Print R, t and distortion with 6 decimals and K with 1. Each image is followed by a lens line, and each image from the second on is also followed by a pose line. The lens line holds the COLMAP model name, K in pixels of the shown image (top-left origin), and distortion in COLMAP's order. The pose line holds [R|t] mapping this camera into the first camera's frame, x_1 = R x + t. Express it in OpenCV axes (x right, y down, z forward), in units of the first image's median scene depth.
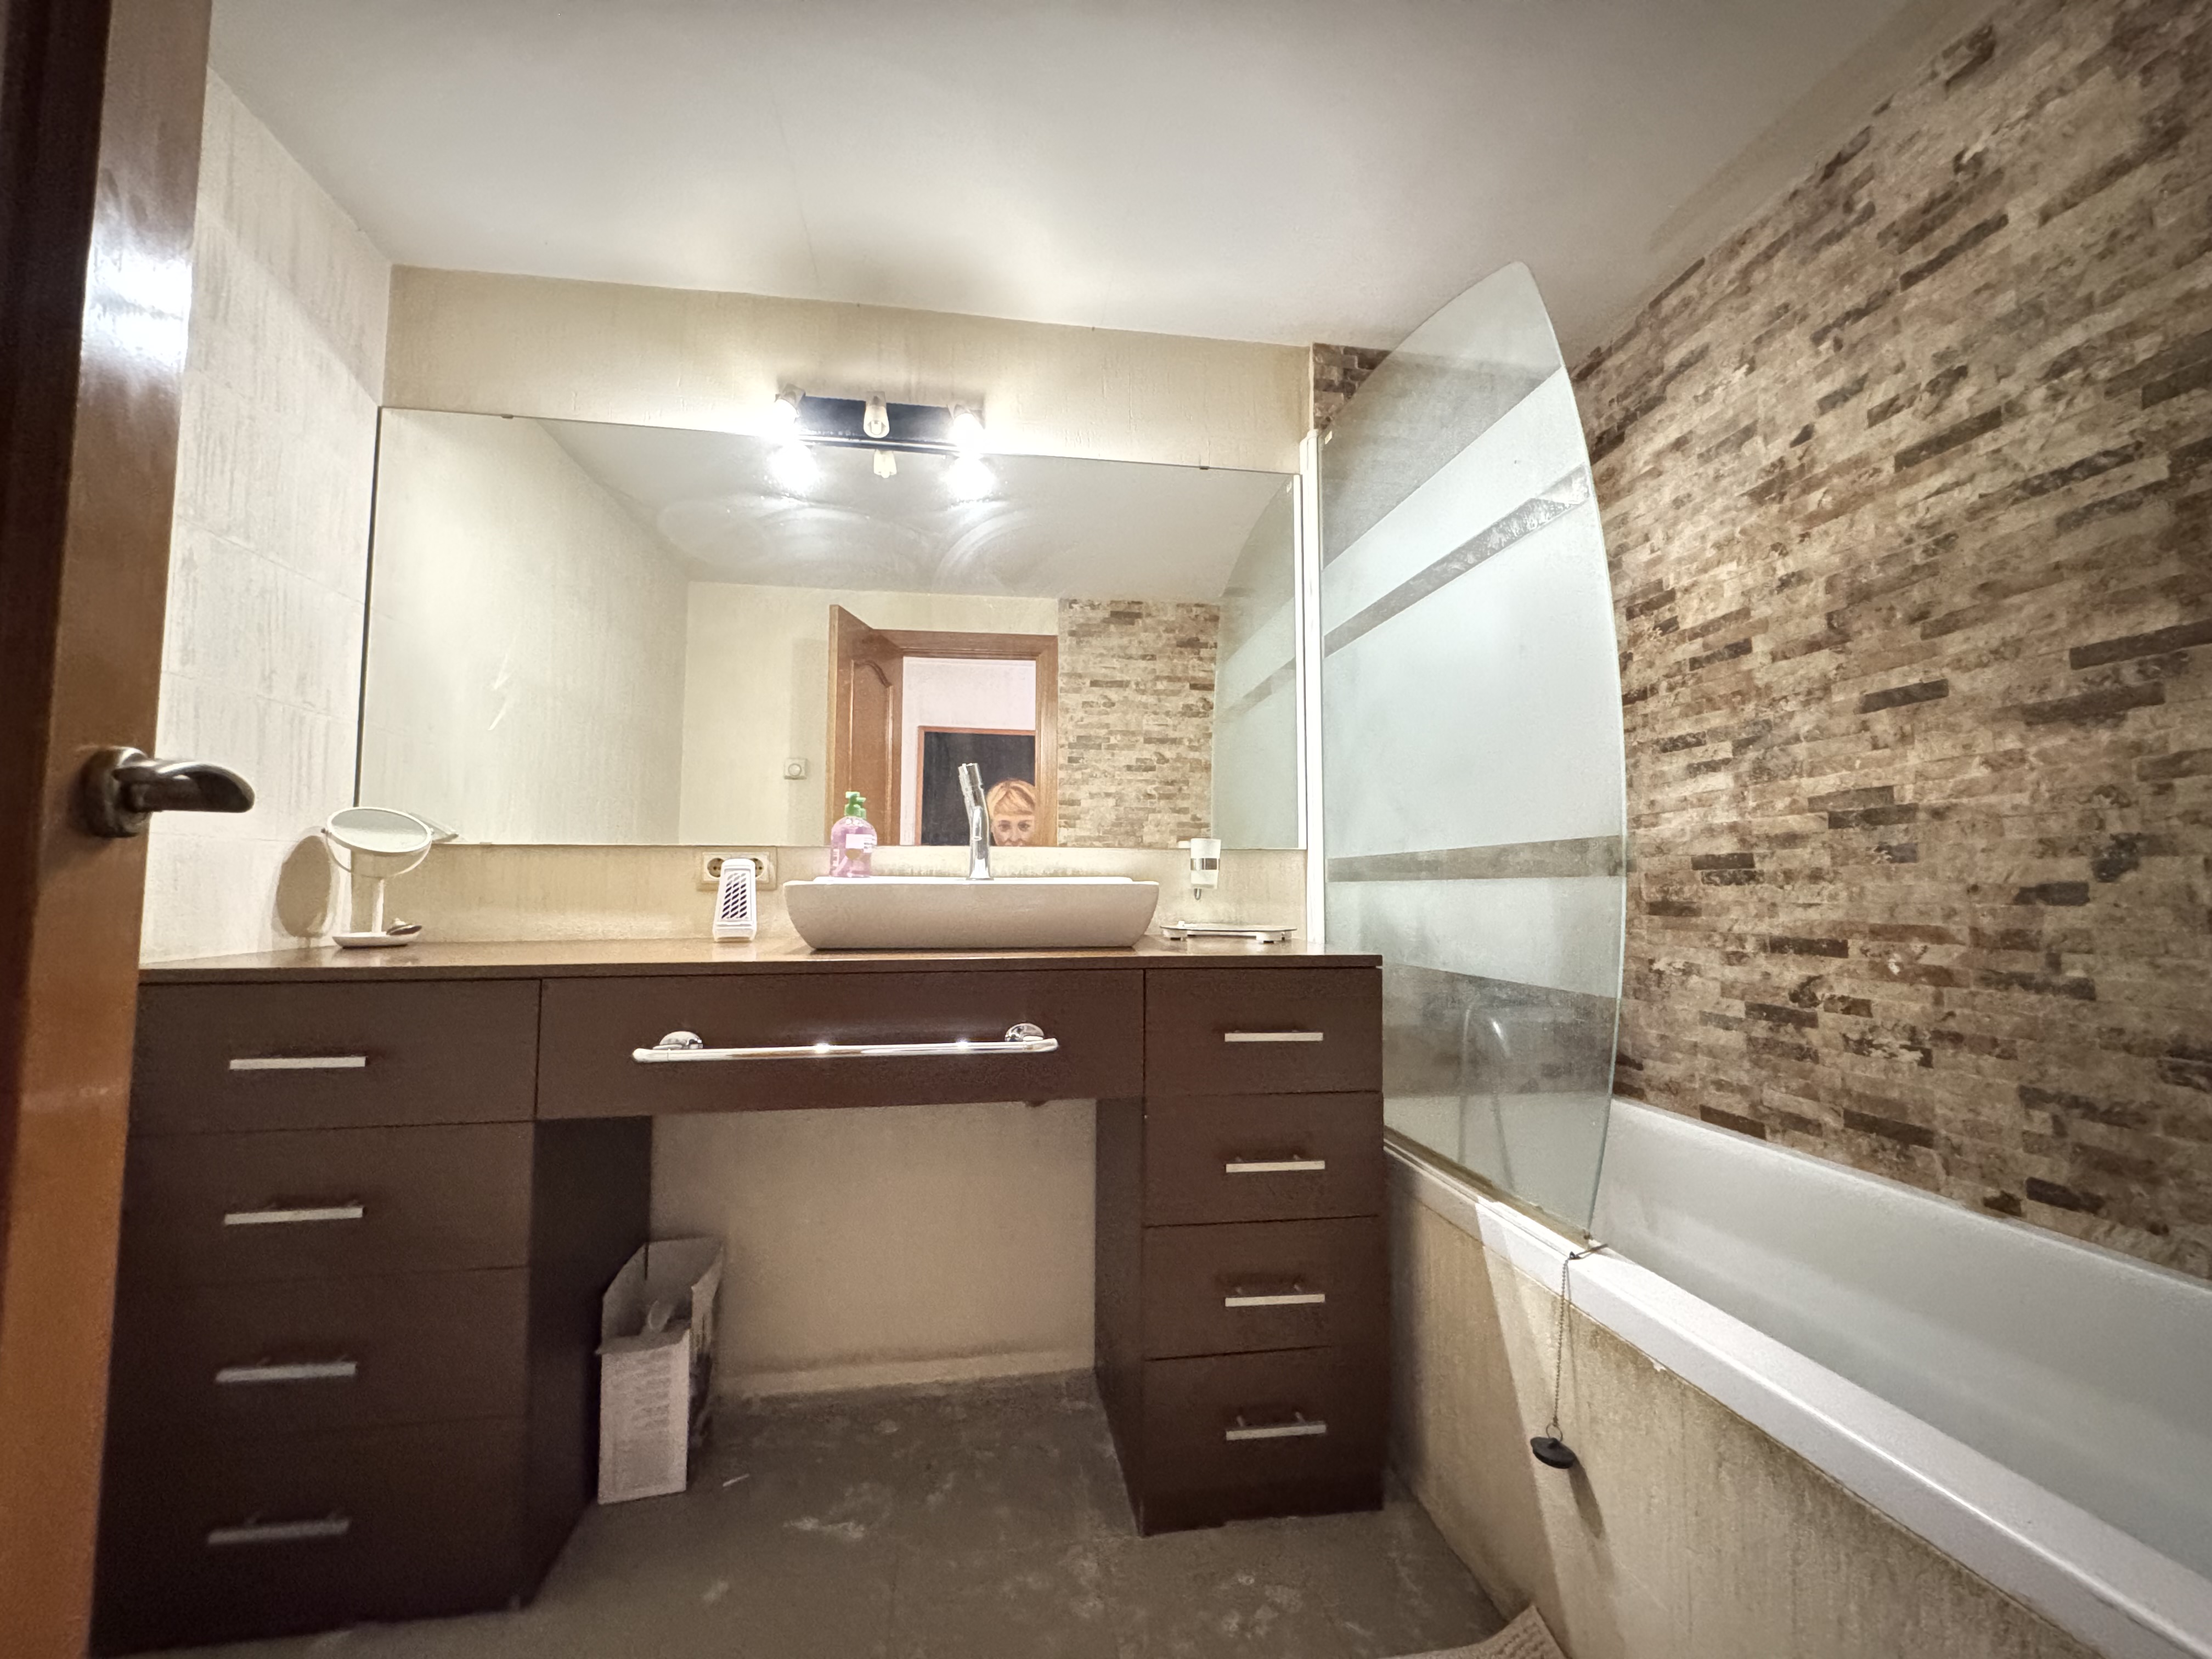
lens RADIAL K [[890.5, 0, 1102.4], [0, 890.5, 824.2], [0, 0, 1]] dist [-0.003915, 0.000804]
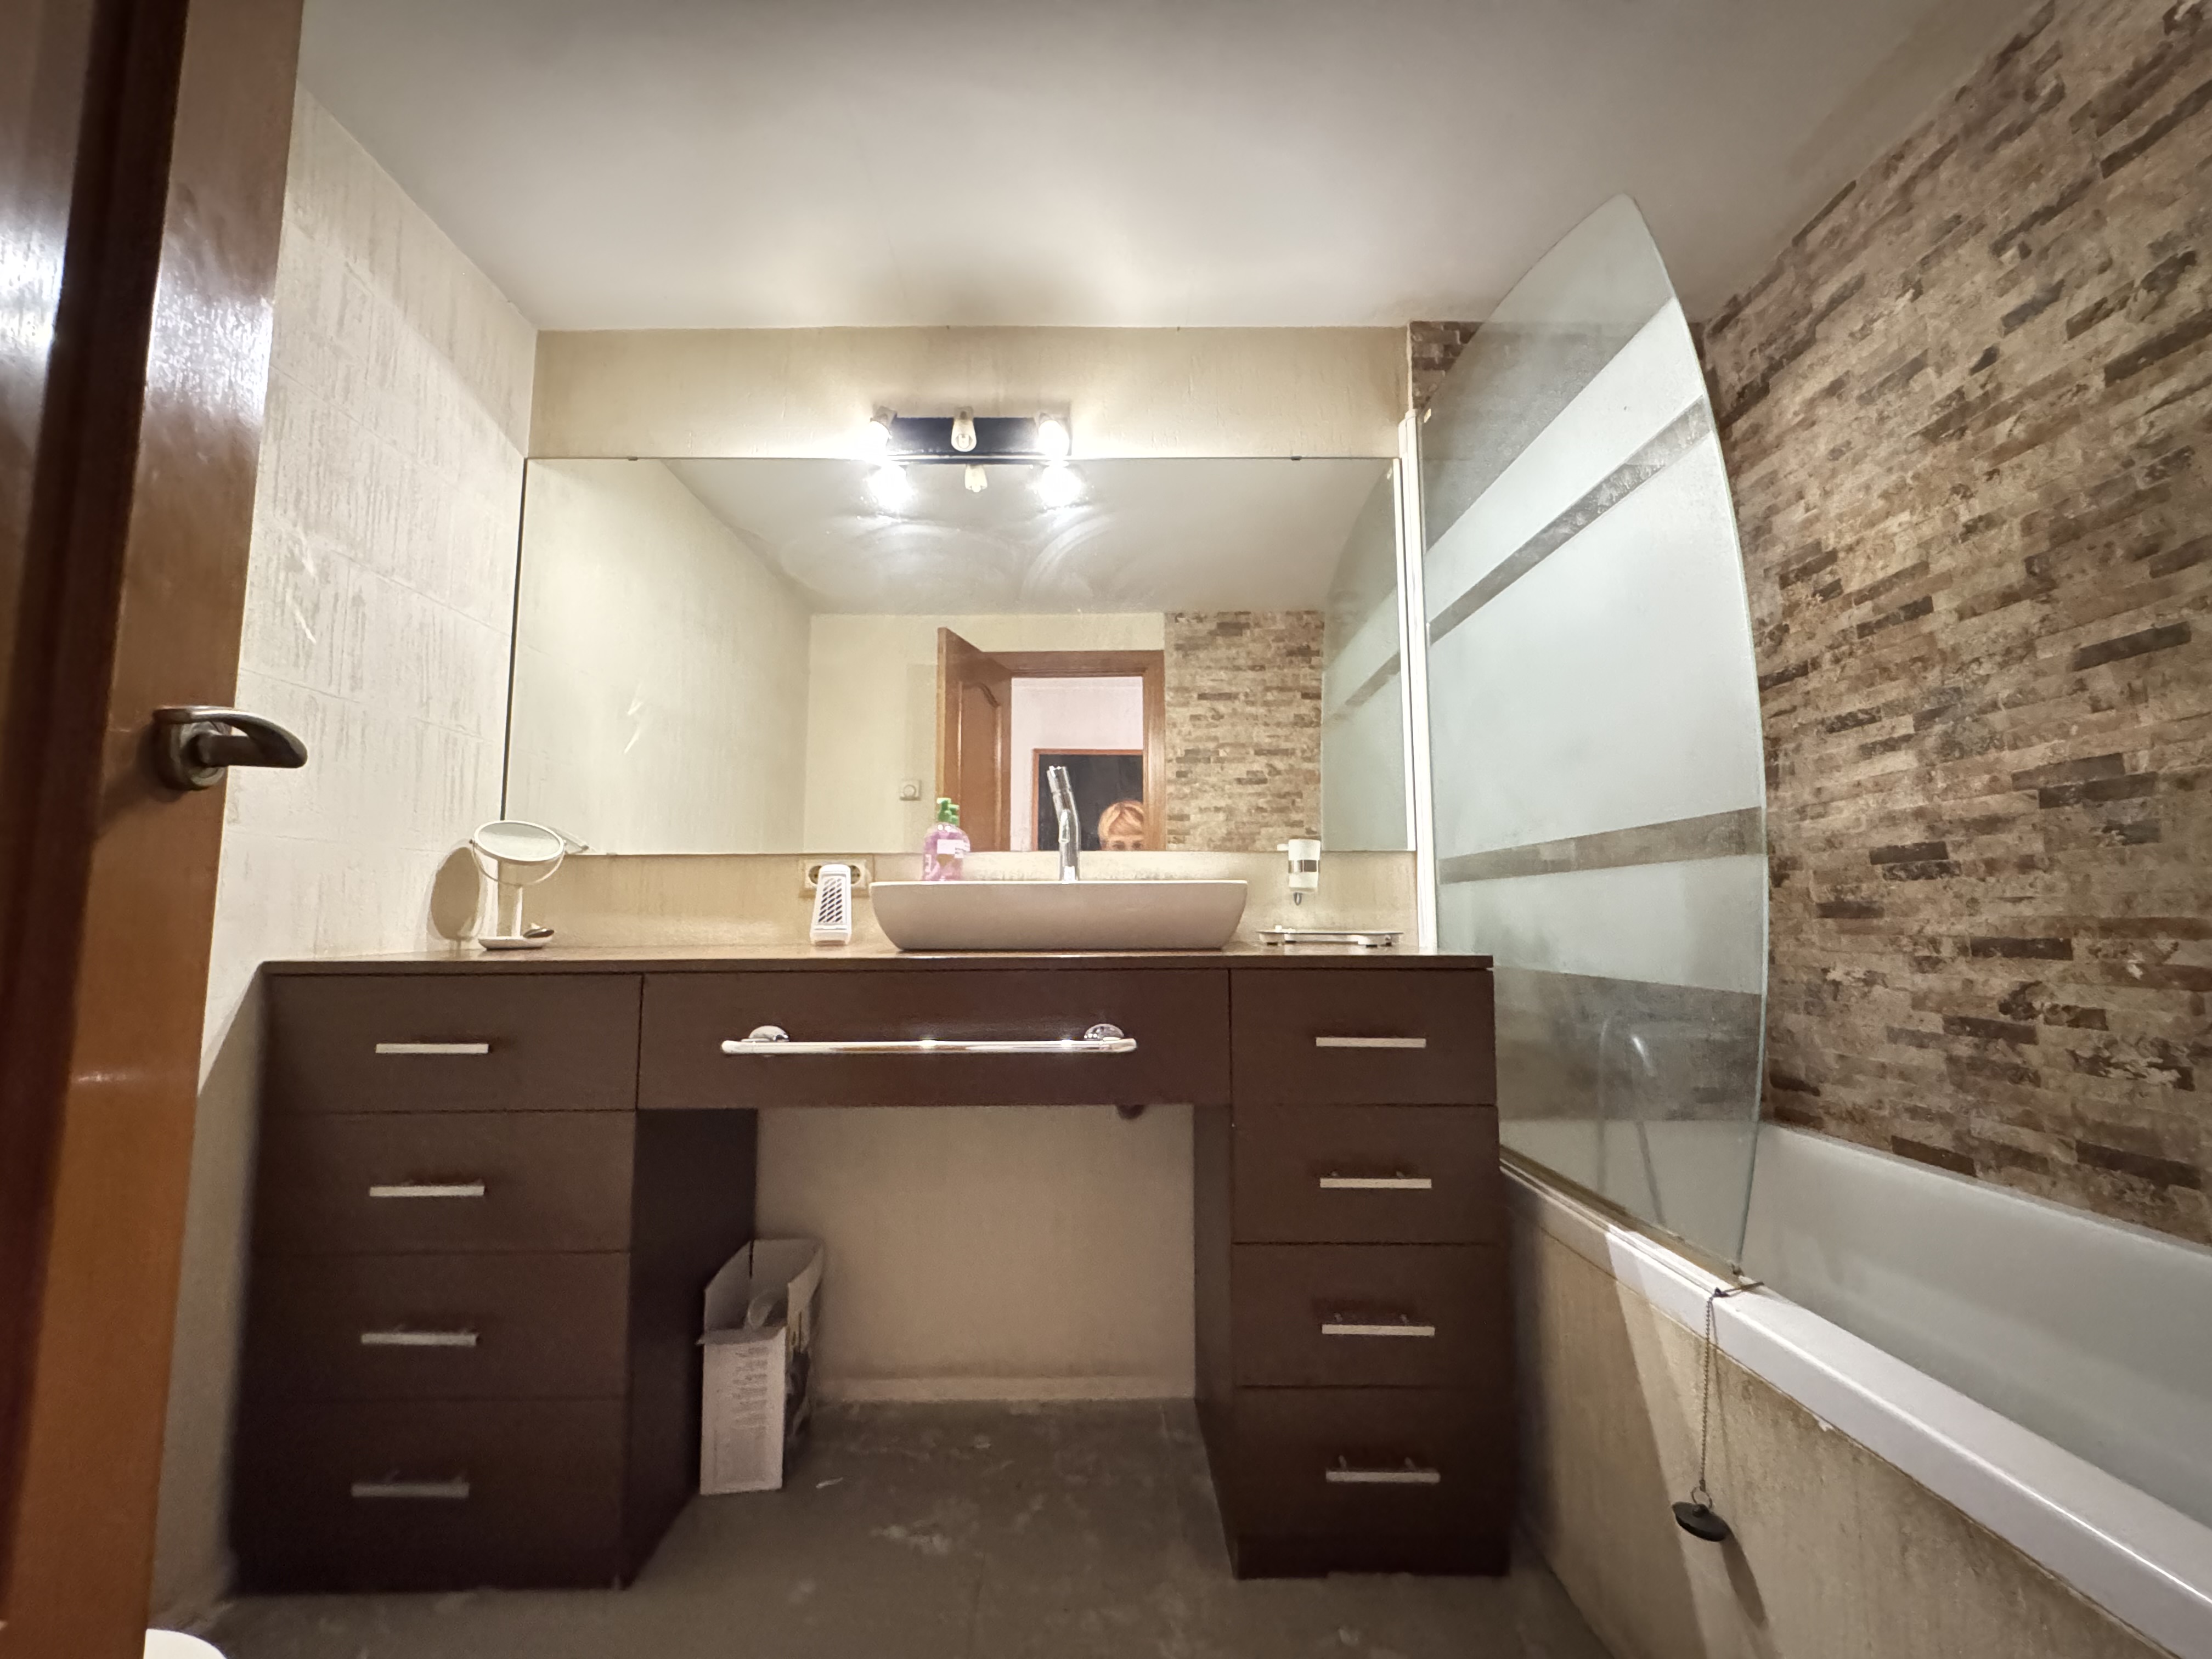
lens RADIAL K [[890.5, 0, 1104.8], [0, 890.5, 825.5], [0, 0, 1]] dist [-0.003915, 0.000804]
pose [[0.989795, -0.019263, -0.141188, 0.047791], [0.014827, 0.999365, -0.032410, 0.034695], [0.141722, 0.029986, 0.989452, 0.030050]]
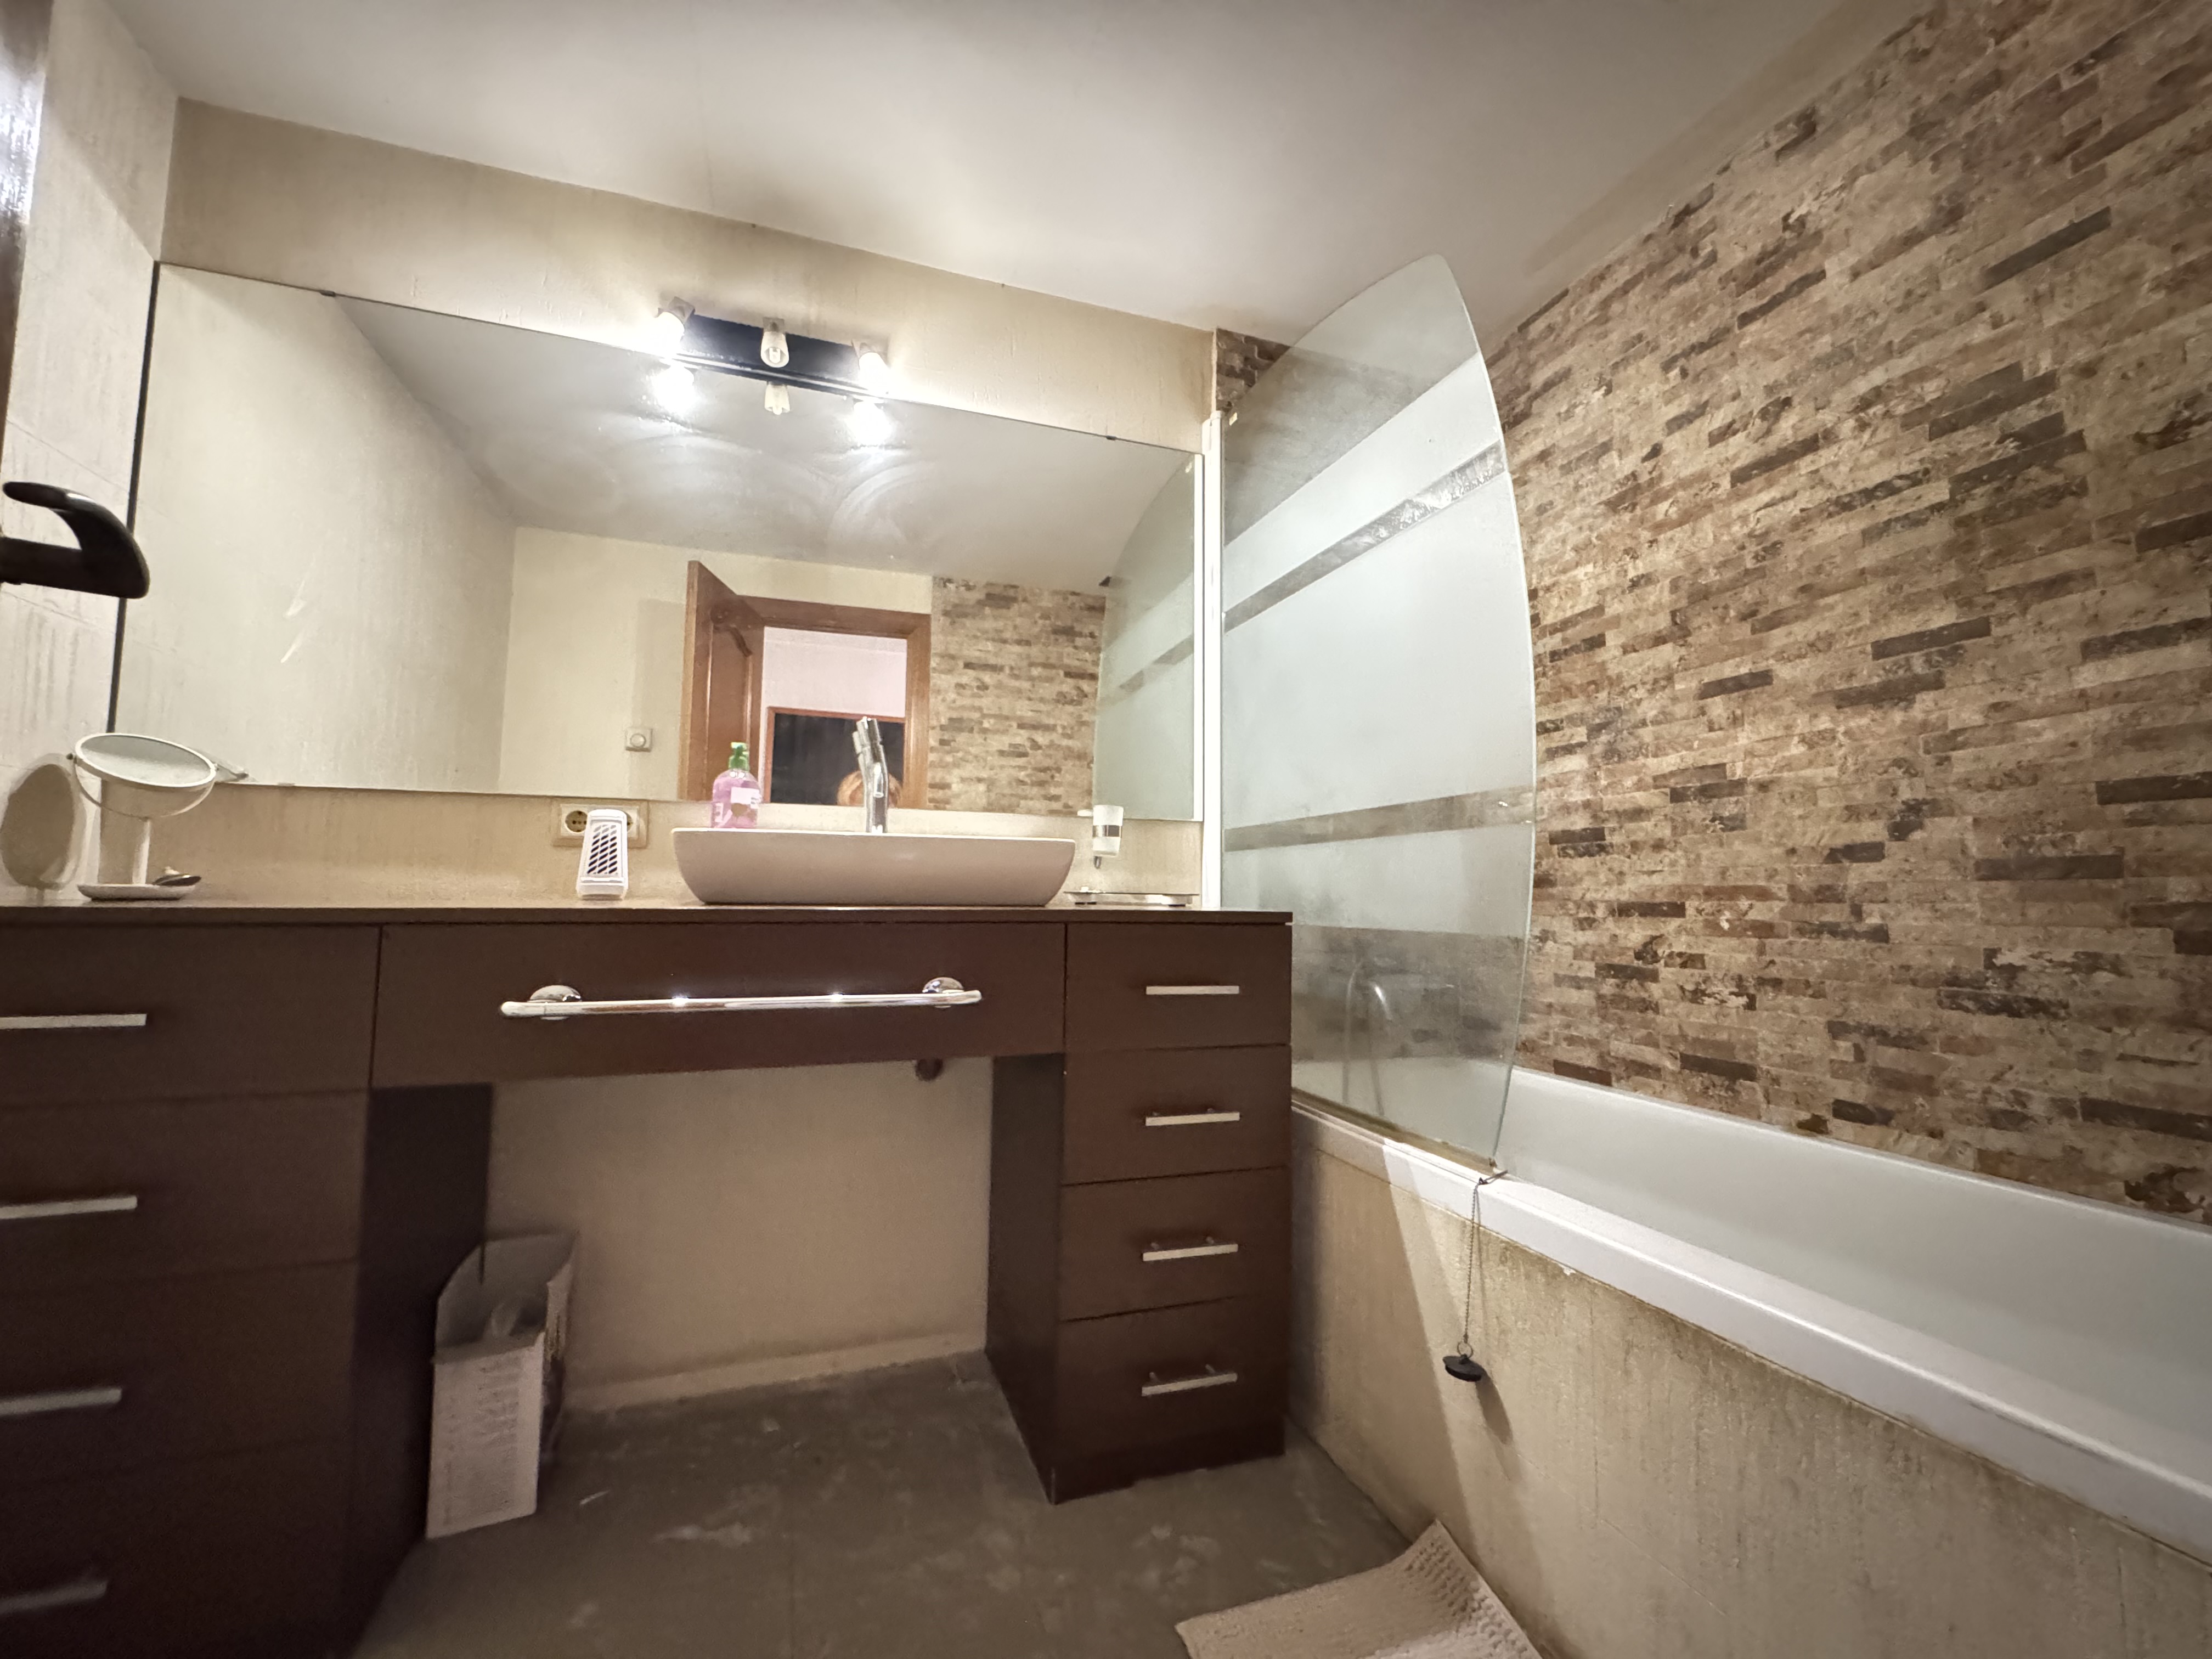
lens RADIAL K [[890.5, 0, 1099.8], [0, 890.5, 826.7], [0, 0, 1]] dist [-0.003915, 0.000804]
pose [[0.984018, 0.022893, 0.176594, -0.083543], [-0.021428, 0.999718, -0.010196, 0.060019], [-0.176778, 0.006249, 0.984231, 0.024709]]
